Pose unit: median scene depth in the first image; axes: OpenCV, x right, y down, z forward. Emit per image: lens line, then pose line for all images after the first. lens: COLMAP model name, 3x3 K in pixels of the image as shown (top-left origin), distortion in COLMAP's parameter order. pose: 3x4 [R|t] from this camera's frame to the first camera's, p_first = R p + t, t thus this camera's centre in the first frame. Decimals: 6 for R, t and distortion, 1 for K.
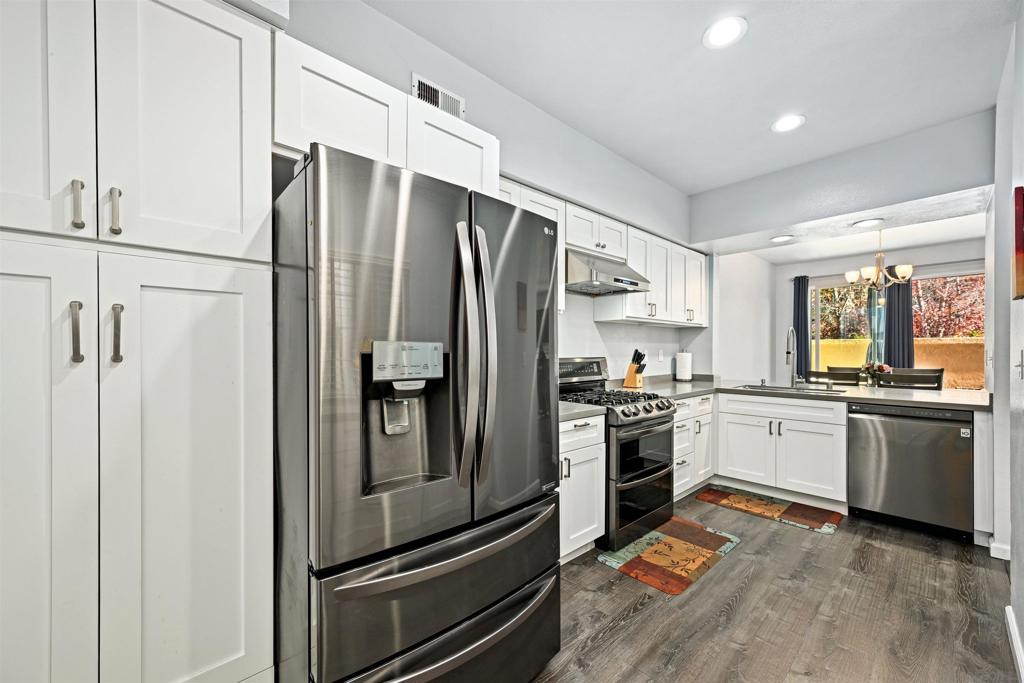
lens RADIAL K [[398.0, 0, 509.3], [0, 398.0, 351.4], [0, 0, 1]] dist [0.001339, 0.000292]
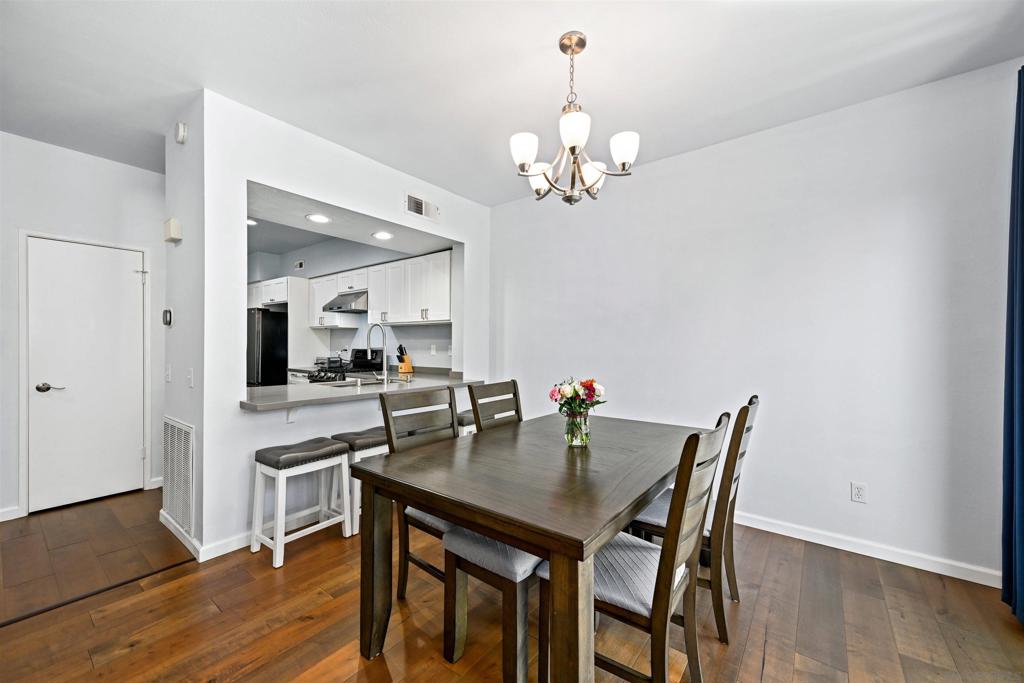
lens RADIAL K [[398.8, 0, 516.3], [0, 398.8, 343.2], [0, 0, 1]] dist [0.004340, 0.000834]
pose [[0.175992, 0.004022, -0.984383, 2.363560], [-0.006299, 0.999976, 0.002959, -0.023225], [0.984371, 0.005680, 0.176014, 1.559974]]
